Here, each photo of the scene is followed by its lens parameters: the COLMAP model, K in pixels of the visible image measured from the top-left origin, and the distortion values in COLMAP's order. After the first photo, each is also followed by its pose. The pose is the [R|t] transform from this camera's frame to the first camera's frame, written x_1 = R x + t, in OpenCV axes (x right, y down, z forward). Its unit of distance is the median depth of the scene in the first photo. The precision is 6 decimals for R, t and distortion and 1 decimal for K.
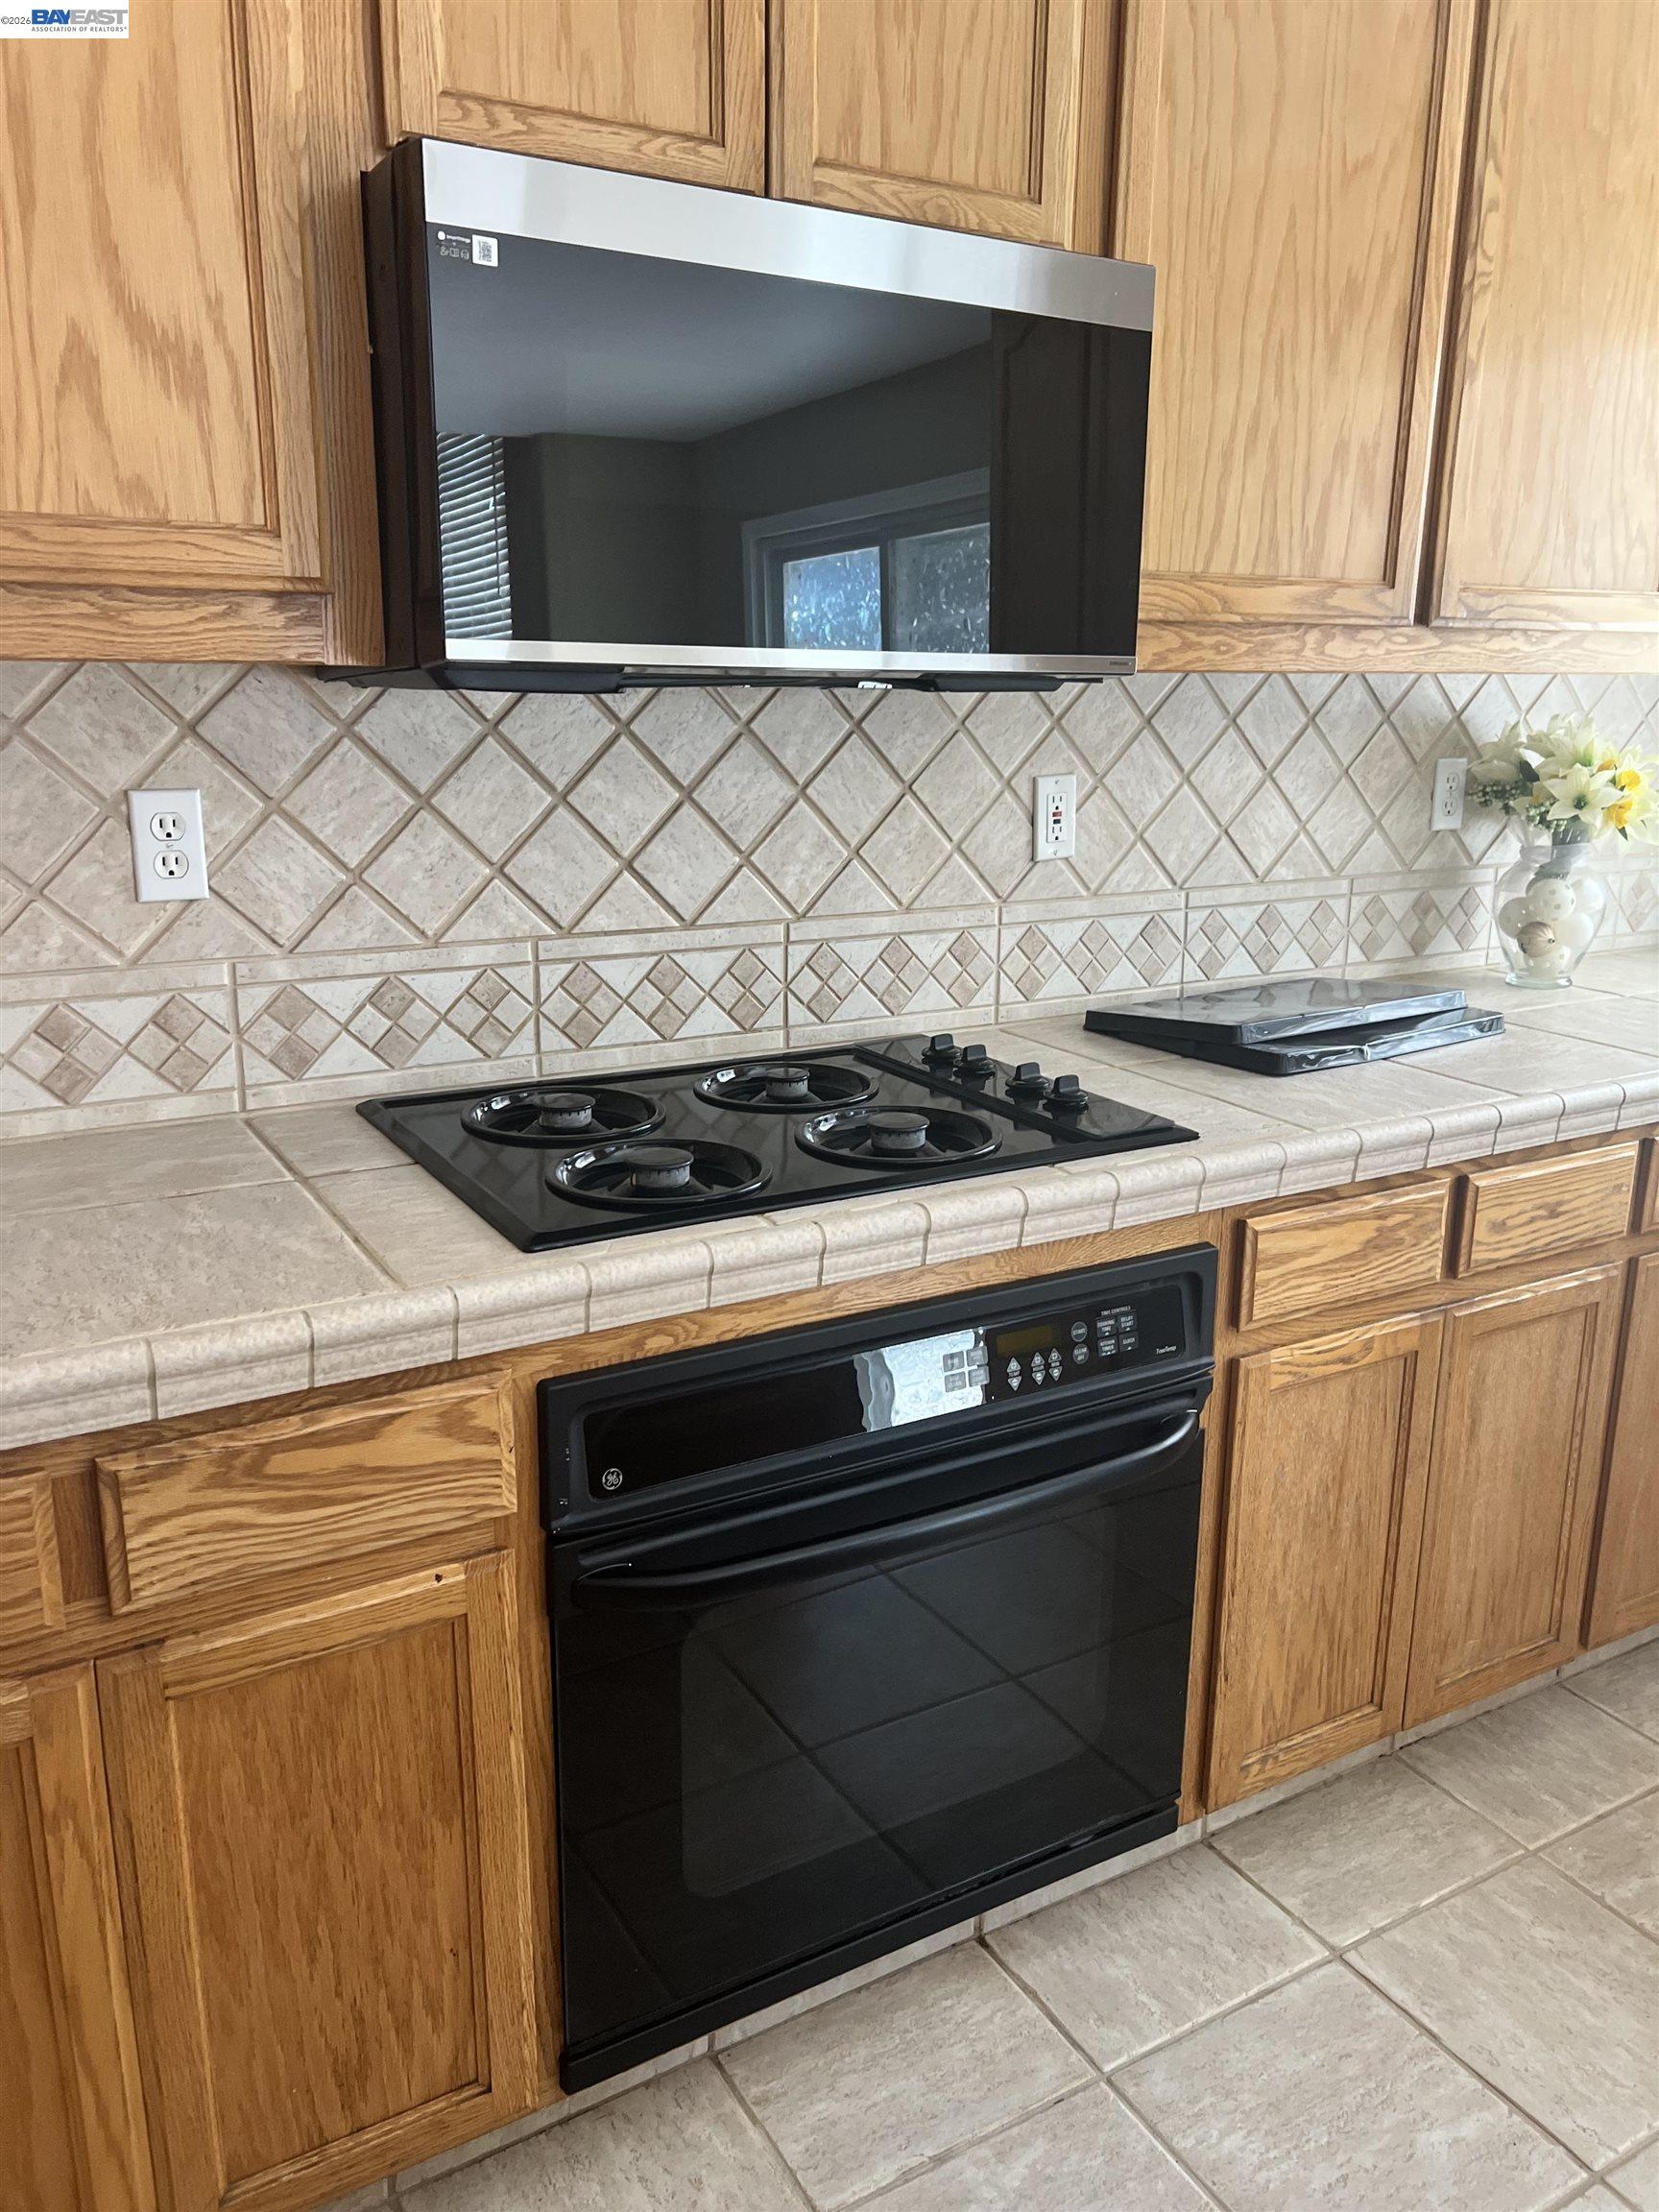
lens RADIAL K [[1670.9, 0, 841.3], [0, 1670.9, 1103.8], [0, 0, 1]] dist [0.054305, -0.063438]
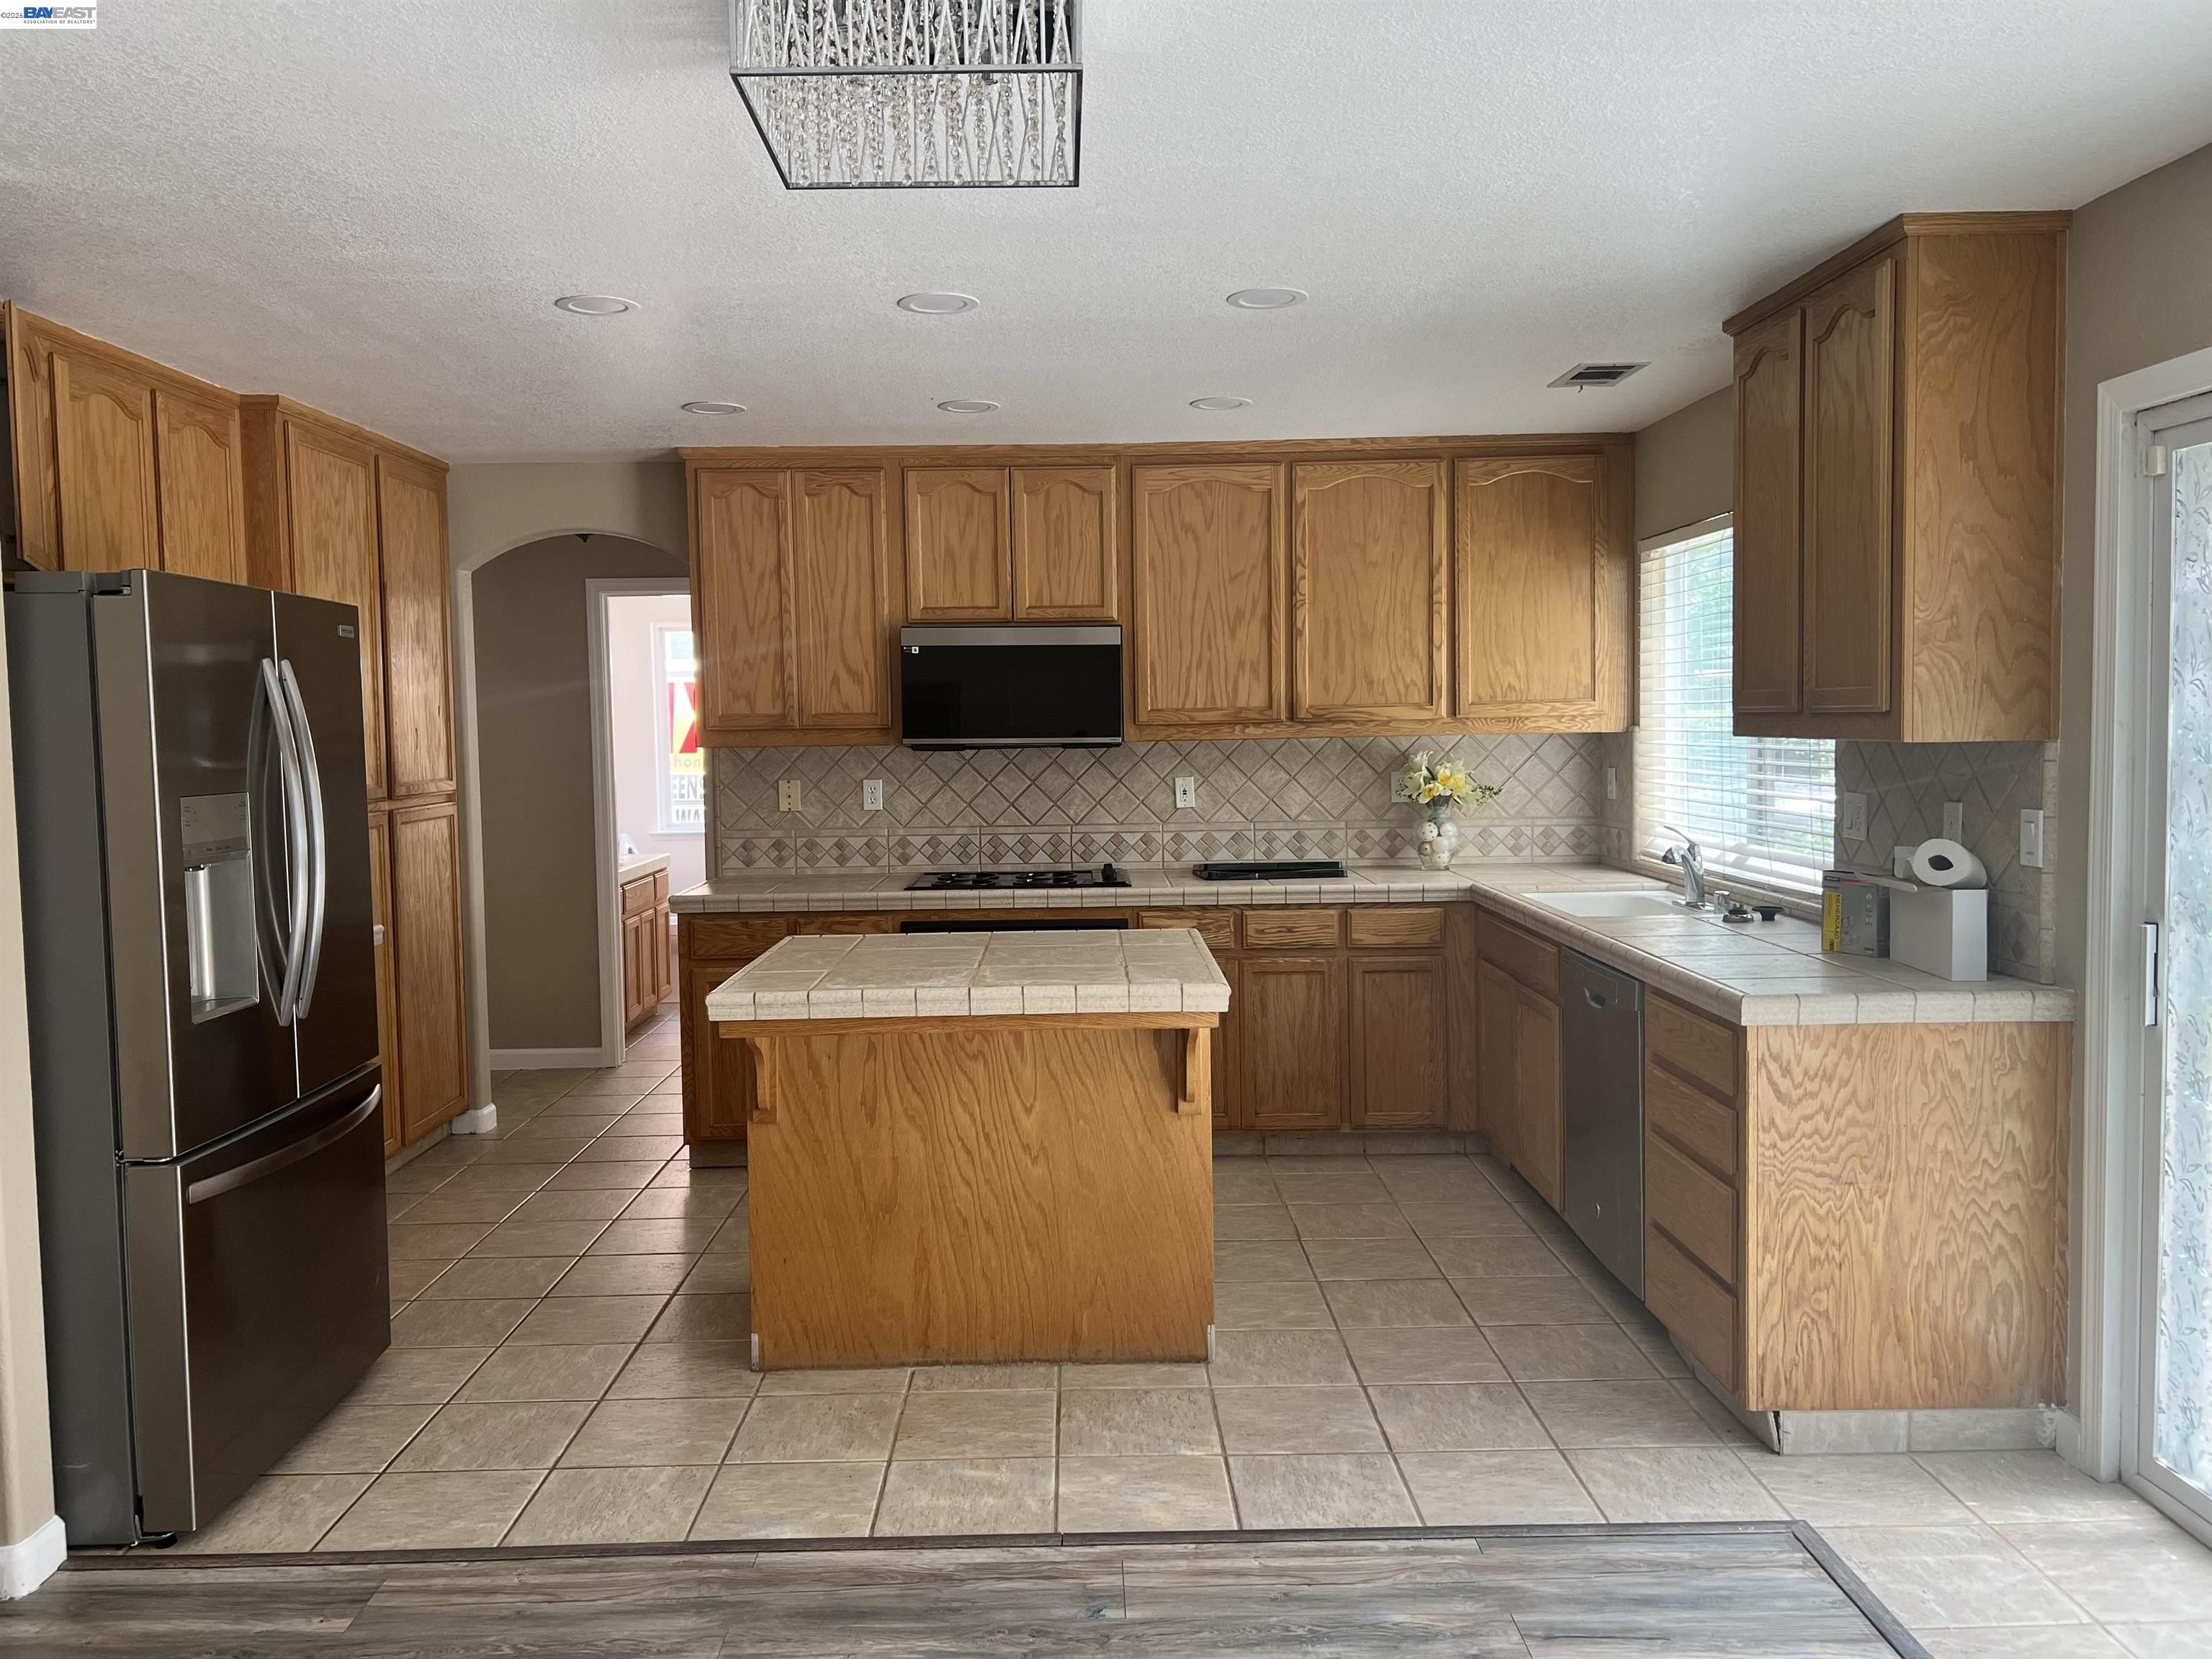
lens RADIAL K [[1670.9, 0, 1107.4], [0, 1670.9, 832.1], [0, 0, 1]] dist [0.054305, -0.063438]
pose [[0.864417, 0.006020, -0.502740, 1.535541], [-0.102655, 0.980977, -0.164759, 0.387166], [0.492184, 0.194029, 0.848591, -1.479142]]
